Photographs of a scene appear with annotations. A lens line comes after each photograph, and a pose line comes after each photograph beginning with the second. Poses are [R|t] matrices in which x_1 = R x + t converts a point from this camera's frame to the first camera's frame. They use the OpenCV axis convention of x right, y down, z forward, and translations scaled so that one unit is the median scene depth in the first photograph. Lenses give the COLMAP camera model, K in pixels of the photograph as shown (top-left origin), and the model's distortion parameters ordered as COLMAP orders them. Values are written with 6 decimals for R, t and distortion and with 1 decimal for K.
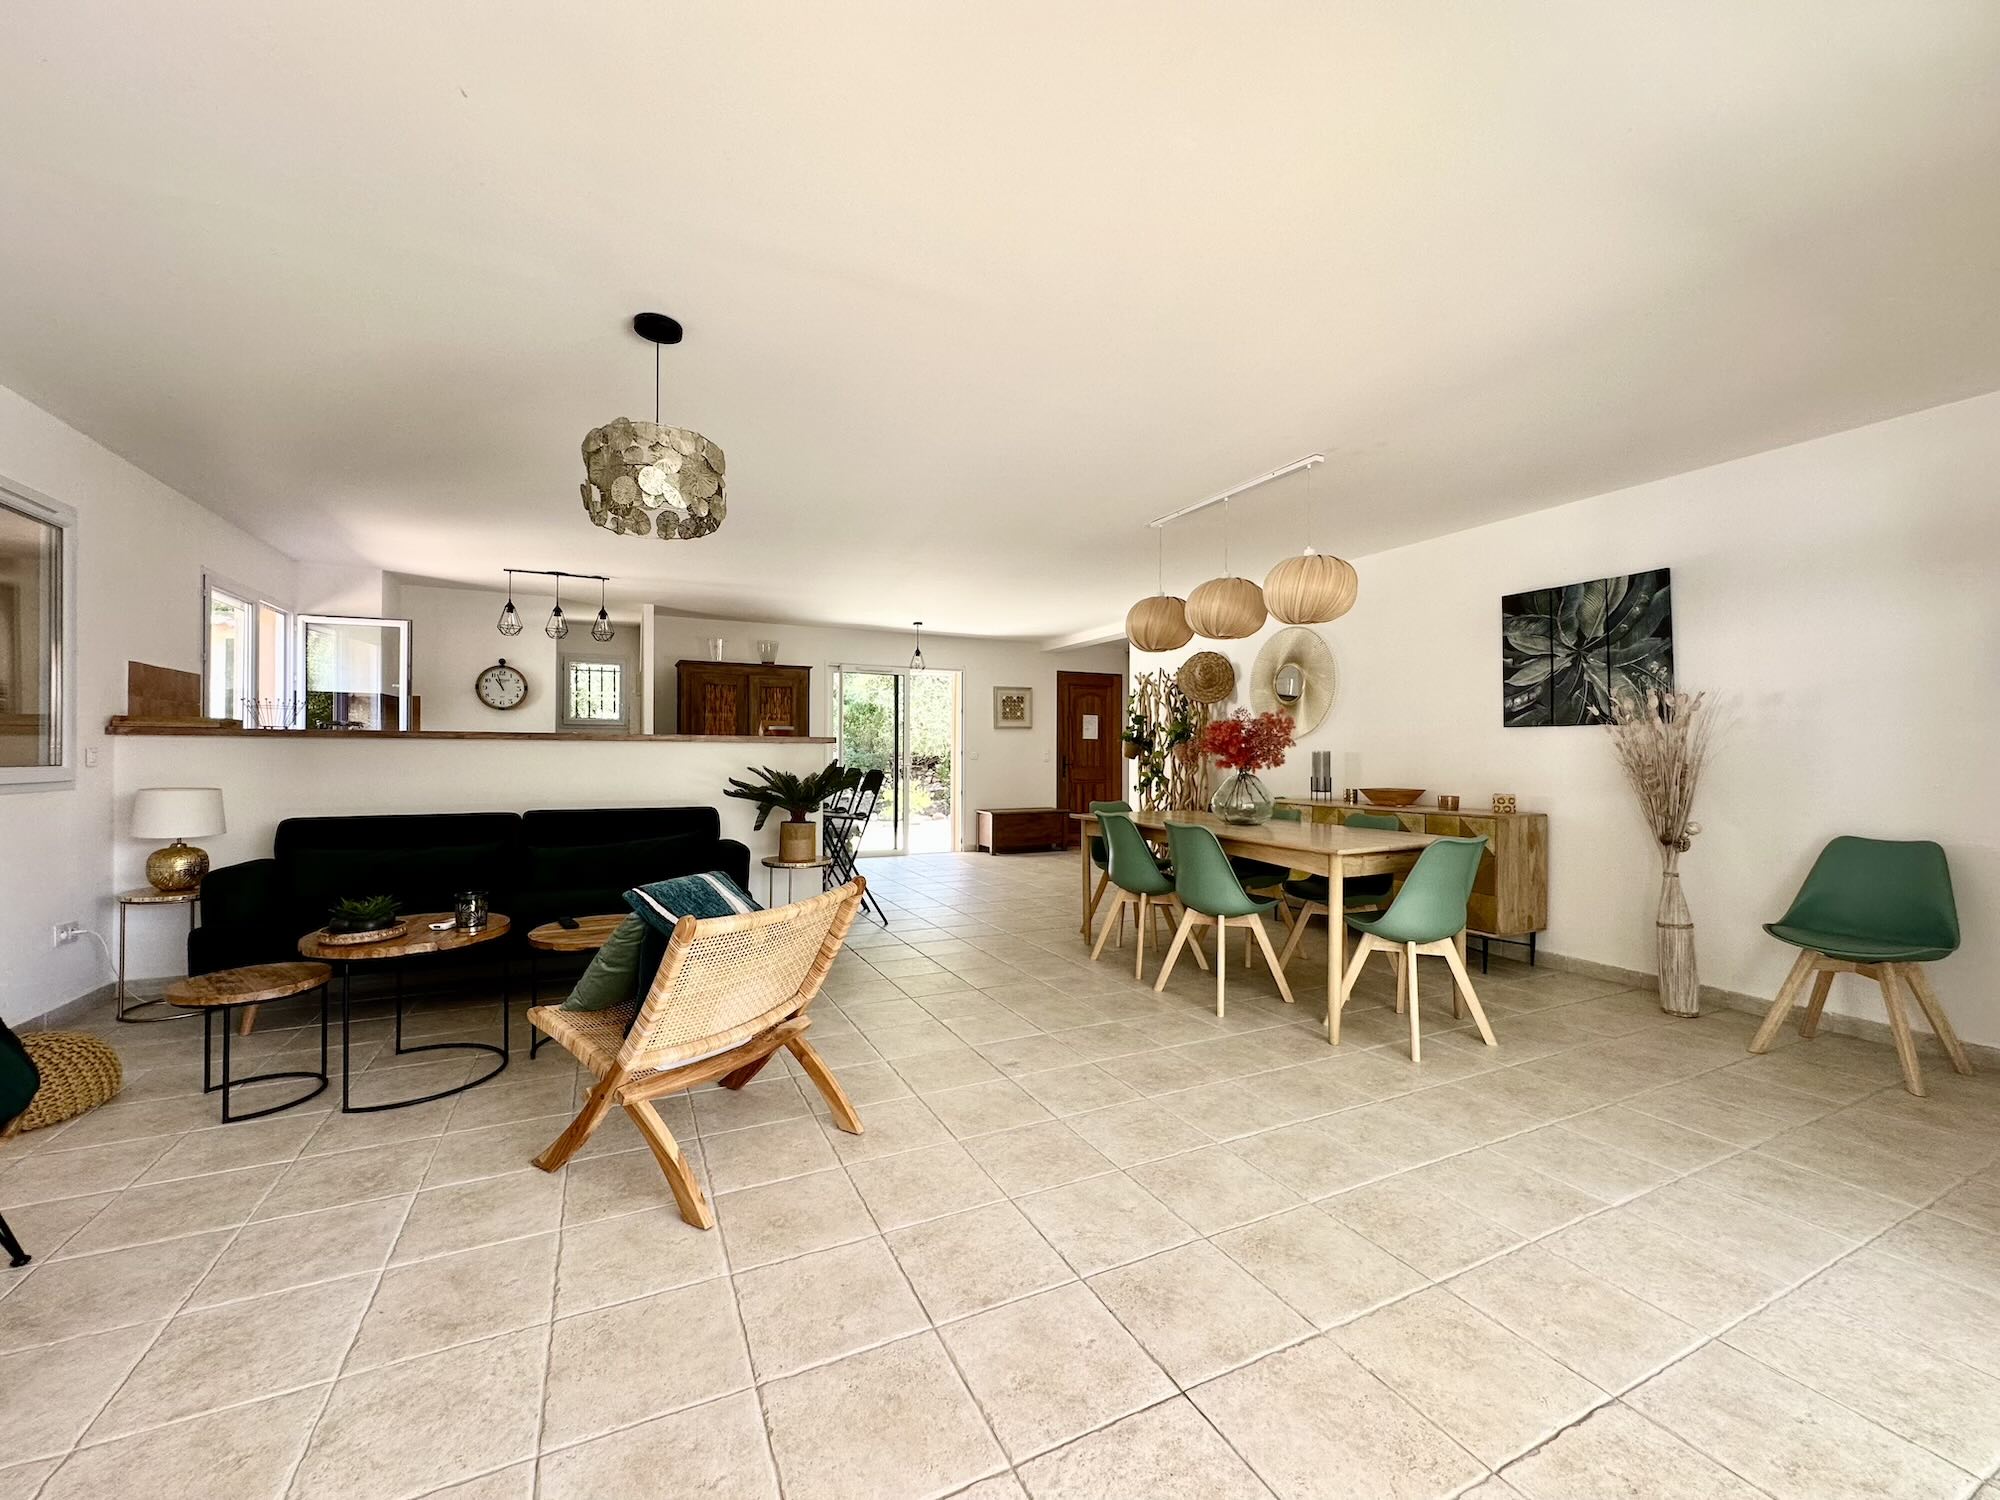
lens RADIAL K [[801.5, 0, 995.8], [0, 801.5, 748.2], [0, 0, 1]] dist [0.004260, -0.003843]
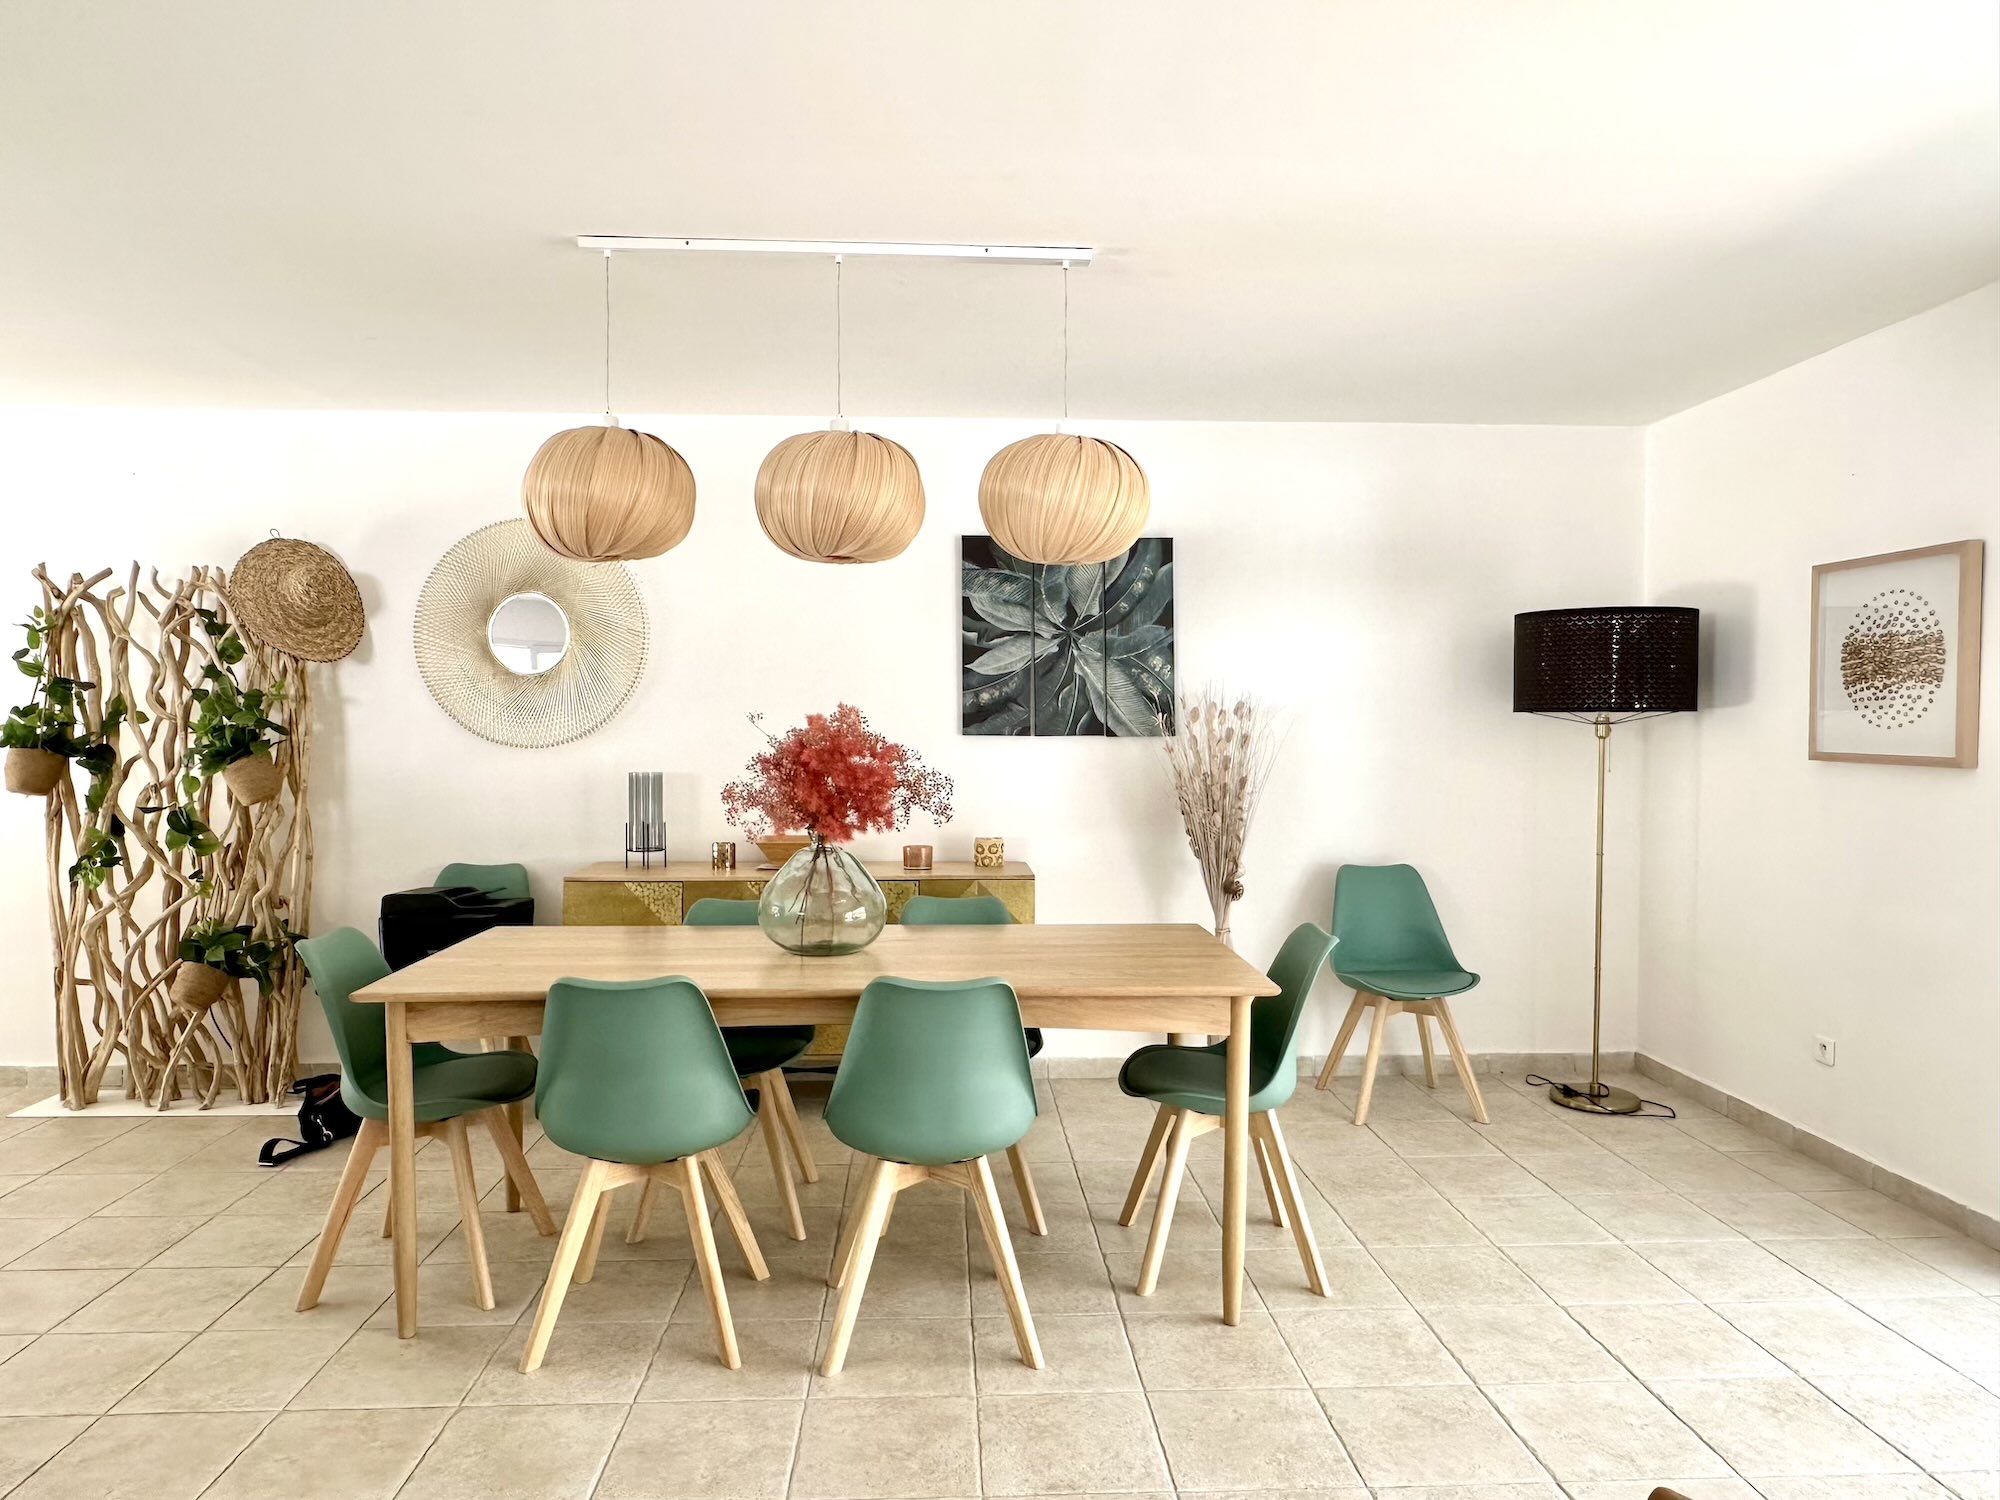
lens RADIAL K [[1293.6, 0, 1000.0], [0, 1293.6, 750.0], [0, 0, 1]] dist [-0.001820, 0.000899]
pose [[0.391770, -0.023414, 0.919765, -0.362504], [-0.006623, 0.999578, 0.028267, -0.048175], [-0.920039, -0.017165, 0.391450, 0.603930]]
